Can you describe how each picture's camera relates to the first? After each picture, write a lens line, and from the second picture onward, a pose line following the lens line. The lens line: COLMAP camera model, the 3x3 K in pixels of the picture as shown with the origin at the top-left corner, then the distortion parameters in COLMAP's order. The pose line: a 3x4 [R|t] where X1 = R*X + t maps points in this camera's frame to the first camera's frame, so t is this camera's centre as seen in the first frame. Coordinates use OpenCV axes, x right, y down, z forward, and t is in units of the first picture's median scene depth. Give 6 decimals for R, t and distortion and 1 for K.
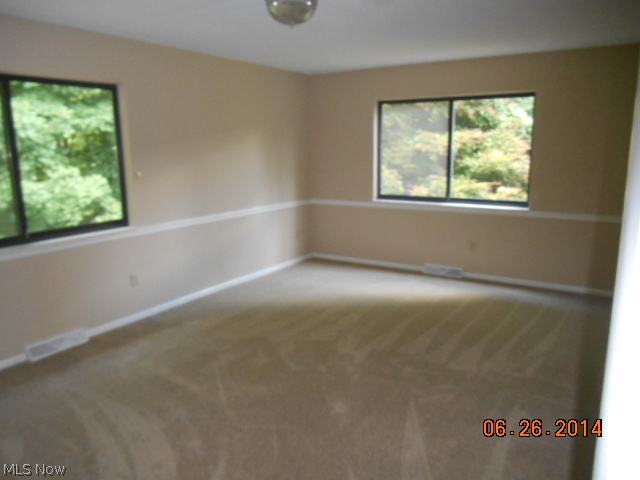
lens RADIAL K [[494.1, 0, 319.0], [0, 494.1, 239.0], [0, 0, 1]] dist [-0.000687, 0.001460]
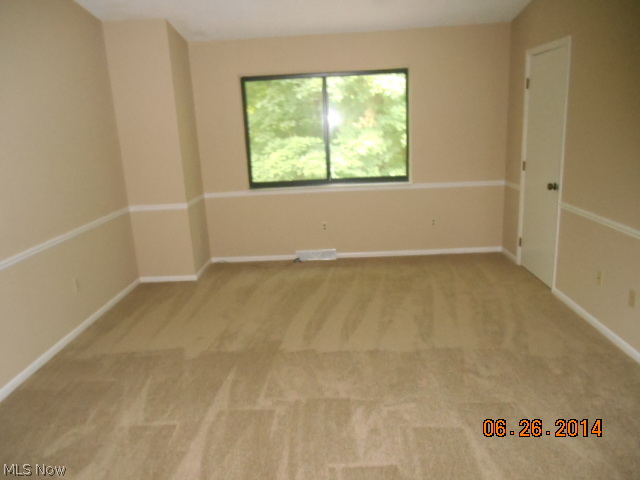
lens RADIAL K [[494.1, 0, 320.5], [0, 494.1, 240.2], [0, 0, 1]] dist [-0.000687, 0.001460]
pose [[0.864808, -0.147958, 0.479808, -0.317201], [0.134610, 0.988936, 0.062336, -0.036544], [-0.483723, 0.010678, 0.875156, 0.219242]]
